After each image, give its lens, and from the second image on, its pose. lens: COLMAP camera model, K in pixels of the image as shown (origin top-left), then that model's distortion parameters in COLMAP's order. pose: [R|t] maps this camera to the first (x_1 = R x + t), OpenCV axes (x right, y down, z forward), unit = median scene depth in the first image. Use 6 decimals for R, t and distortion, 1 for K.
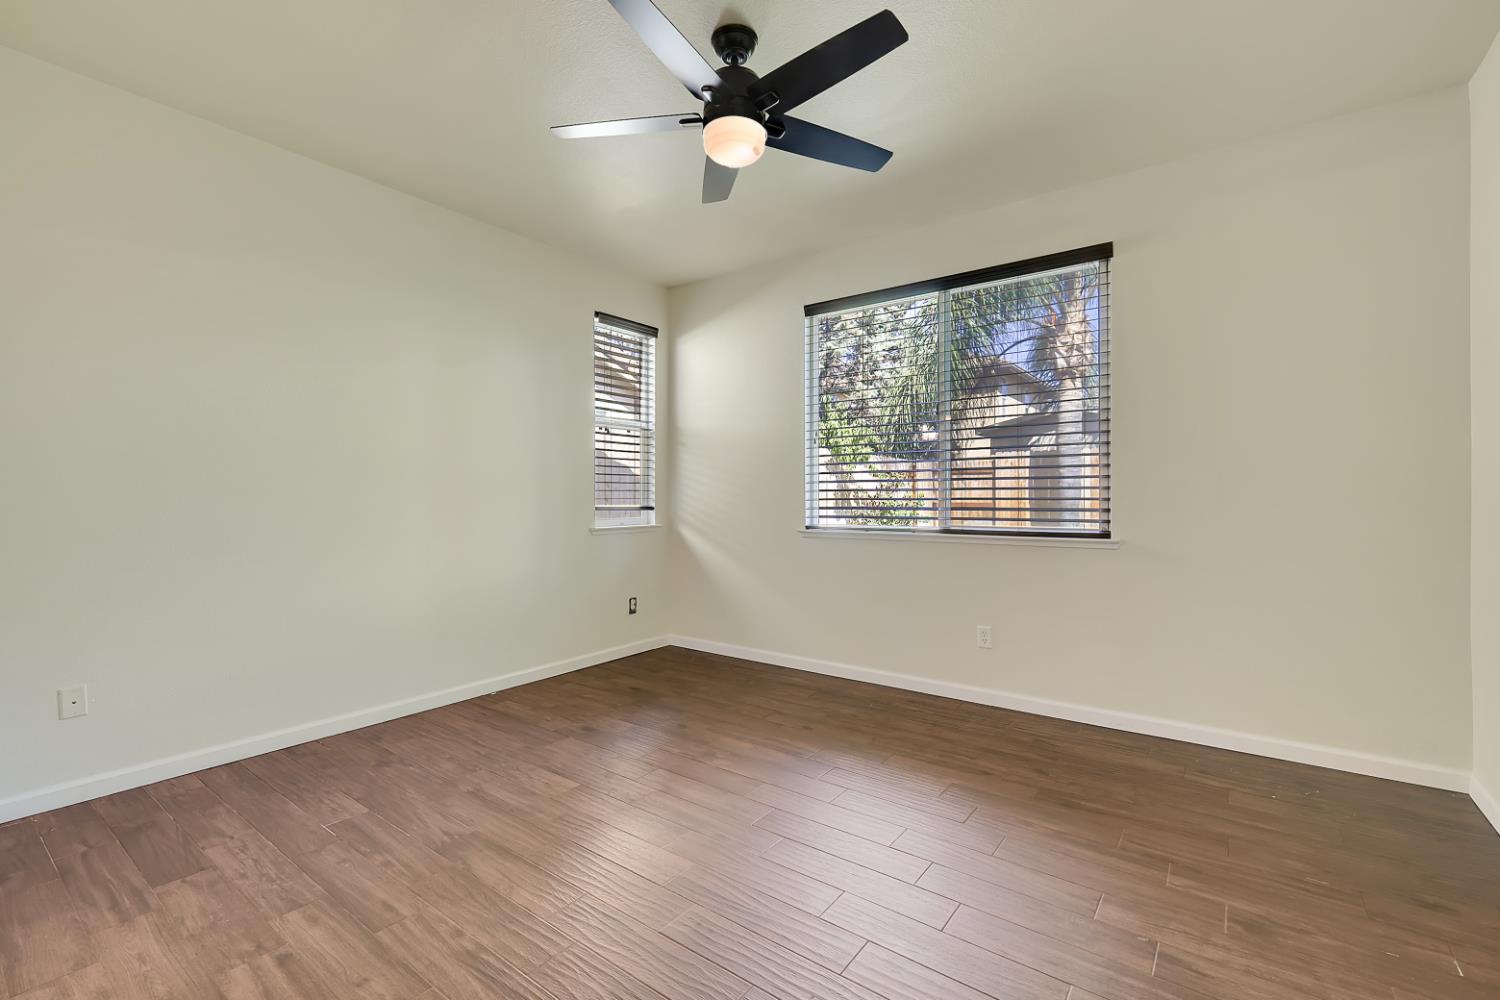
lens RADIAL K [[656.2, 0, 750.8], [0, 656.2, 497.0], [0, 0, 1]] dist [0.003320, 0.000223]
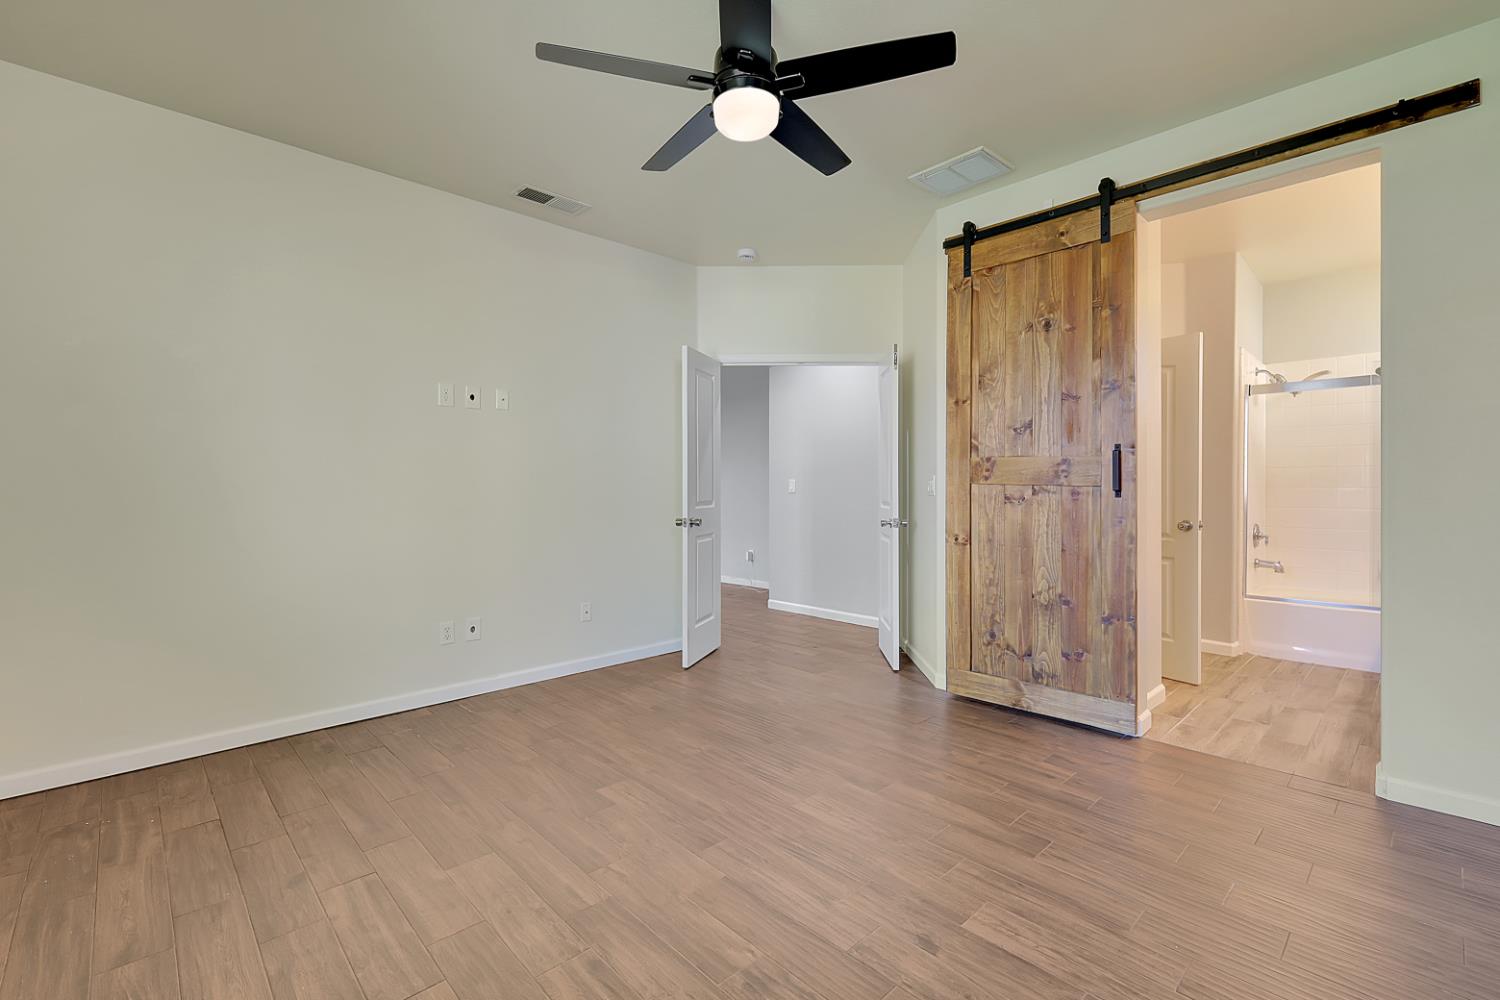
lens RADIAL K [[656.2, 0, 750.8], [0, 656.2, 497.0], [0, 0, 1]] dist [0.003320, 0.000223]
pose [[-0.987192, 0.001719, 0.159525, -0.192418], [0.004641, 0.999828, 0.017945, -0.003398], [-0.159467, 0.018455, -0.987031, 2.048347]]
